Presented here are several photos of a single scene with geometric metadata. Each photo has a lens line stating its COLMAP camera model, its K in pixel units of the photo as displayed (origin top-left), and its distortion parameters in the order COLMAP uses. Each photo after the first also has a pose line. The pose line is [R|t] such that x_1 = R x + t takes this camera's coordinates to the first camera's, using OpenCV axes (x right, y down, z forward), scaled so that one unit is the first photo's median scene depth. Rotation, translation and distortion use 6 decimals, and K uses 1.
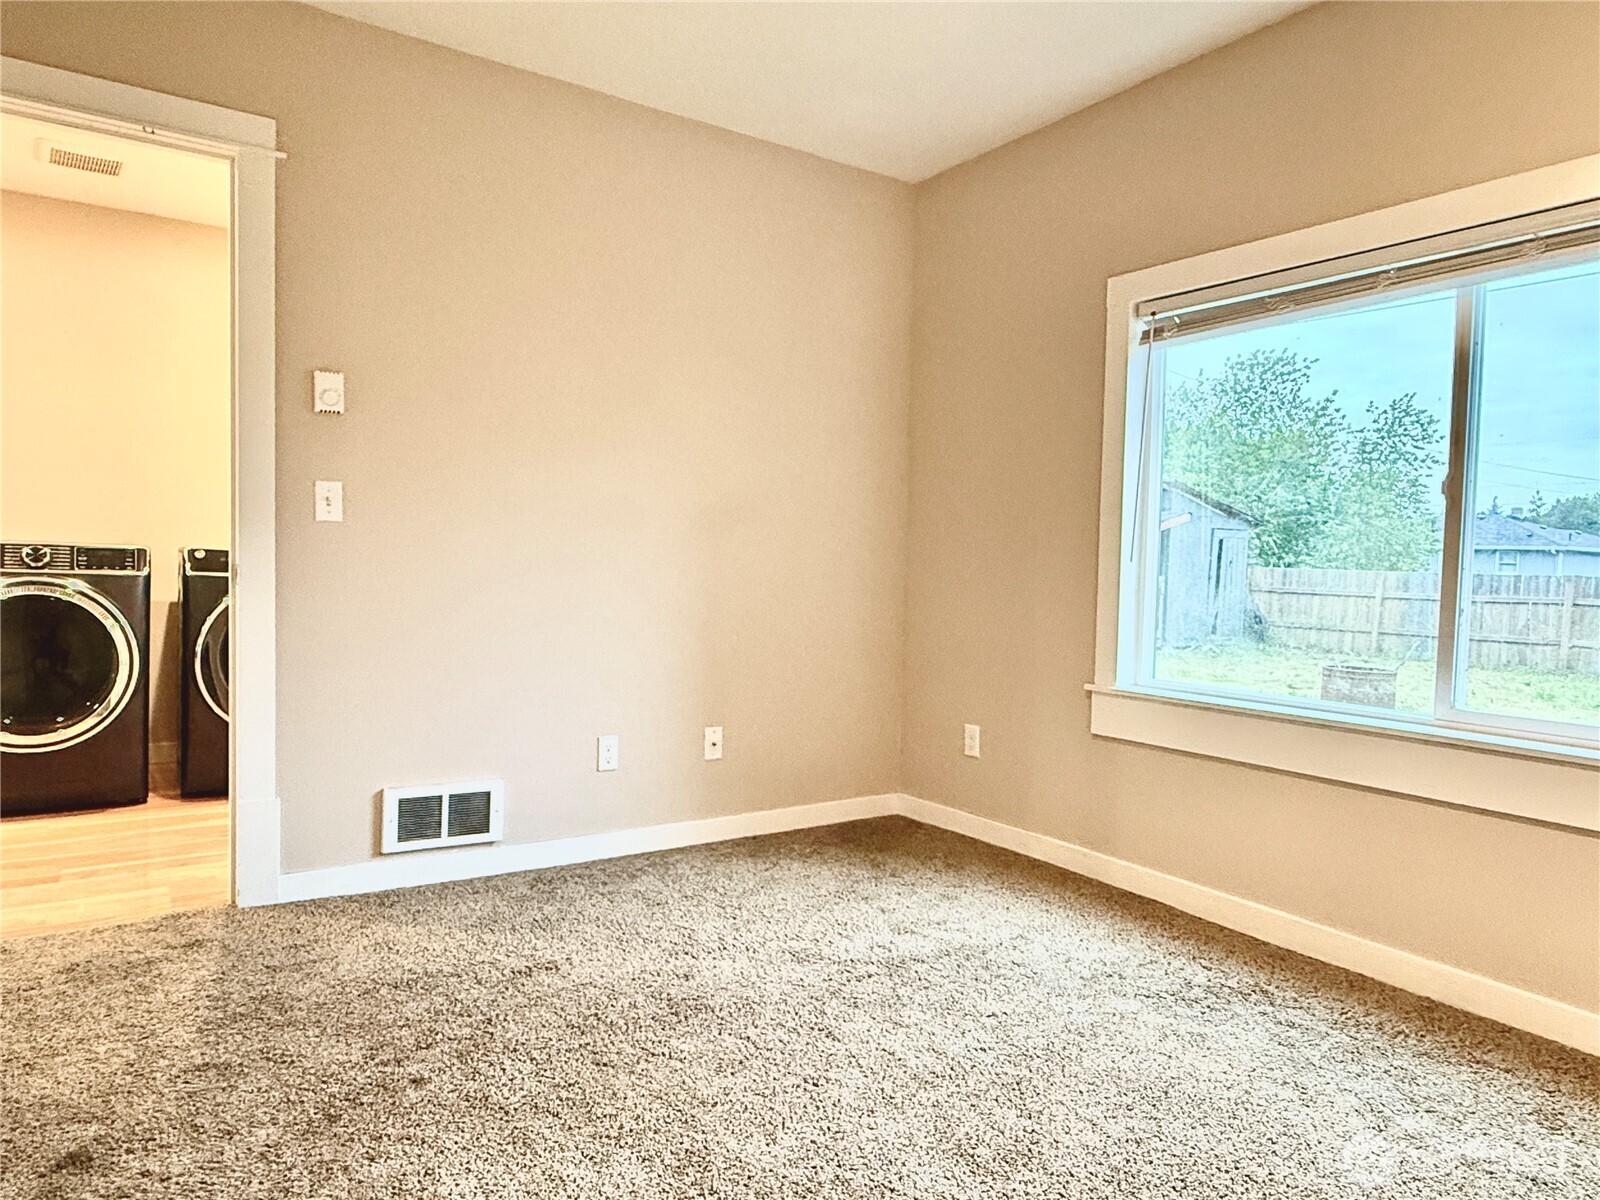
lens RADIAL K [[1015.6, 0, 762.4], [0, 1015.6, 605.4], [0, 0, 1]] dist [-0.000434, 0.001920]
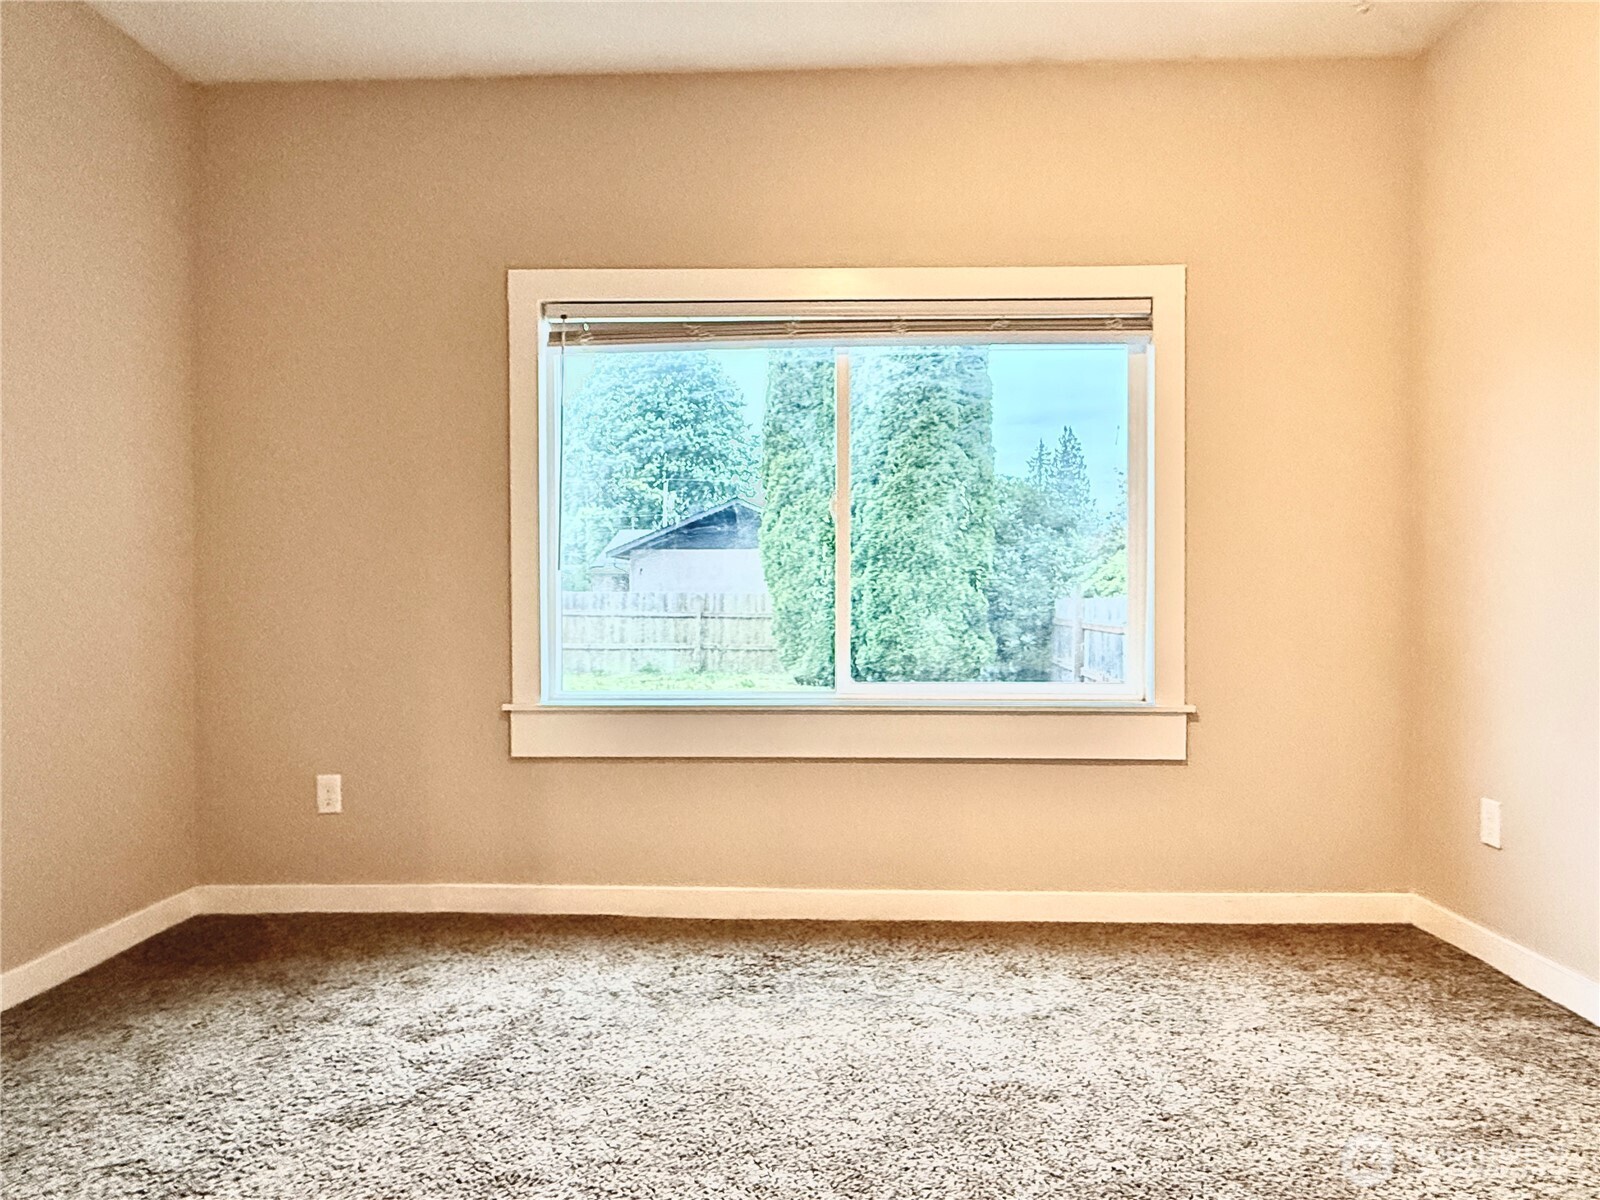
lens RADIAL K [[1015.6, 0, 799.3], [0, 1015.6, 599.5], [0, 0, 1]] dist [-0.000434, 0.001920]
pose [[0.567925, -0.020895, 0.822815, -0.318785], [0.053508, 0.998500, -0.011576, 0.009450], [-0.821339, 0.050601, 0.568192, 0.289295]]
